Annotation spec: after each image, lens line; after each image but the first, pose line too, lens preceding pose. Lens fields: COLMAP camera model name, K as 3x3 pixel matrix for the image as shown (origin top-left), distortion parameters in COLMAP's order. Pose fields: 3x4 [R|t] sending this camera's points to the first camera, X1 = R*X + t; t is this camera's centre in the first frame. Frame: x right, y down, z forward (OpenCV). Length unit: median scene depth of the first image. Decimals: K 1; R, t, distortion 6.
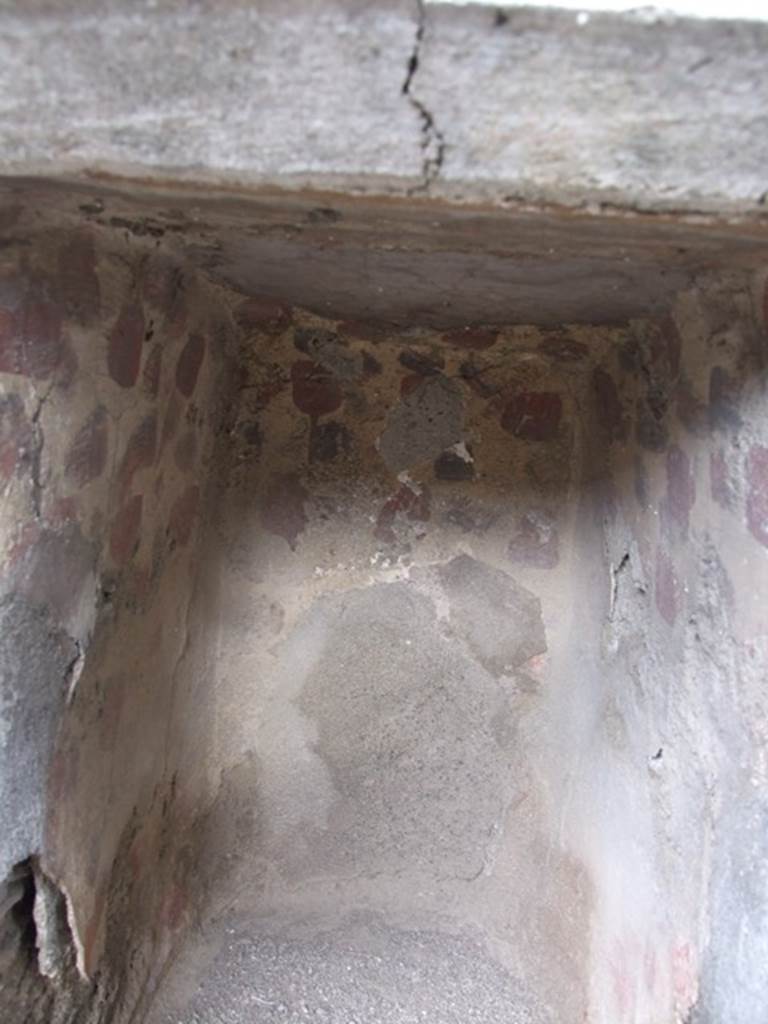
lens RADIAL K [[824.8, 0, 385.3], [0, 824.8, 502.7], [0, 0, 1]] dist [-0.060152, 0.054515]
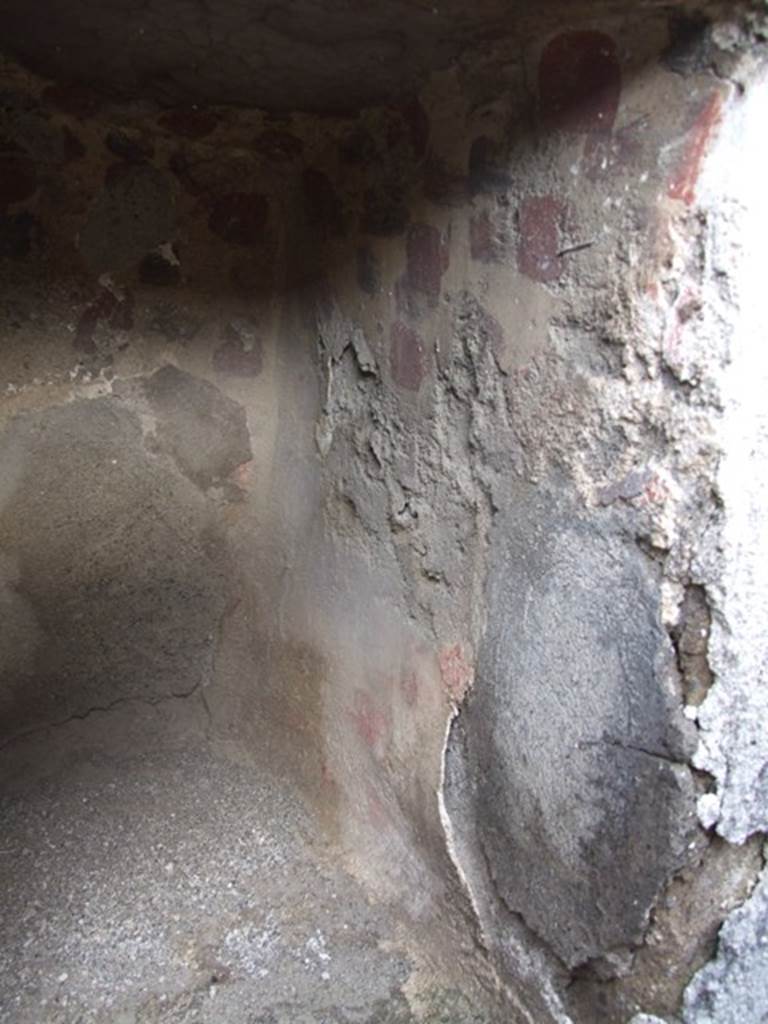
lens RADIAL K [[824.8, 0, 367.0], [0, 824.8, 506.4], [0, 0, 1]] dist [-0.060152, 0.054515]
pose [[0.864319, -0.098962, 0.493112, -0.208898], [0.038025, 0.990502, 0.132133, 0.114408], [-0.501505, -0.095454, 0.859873, 0.028542]]
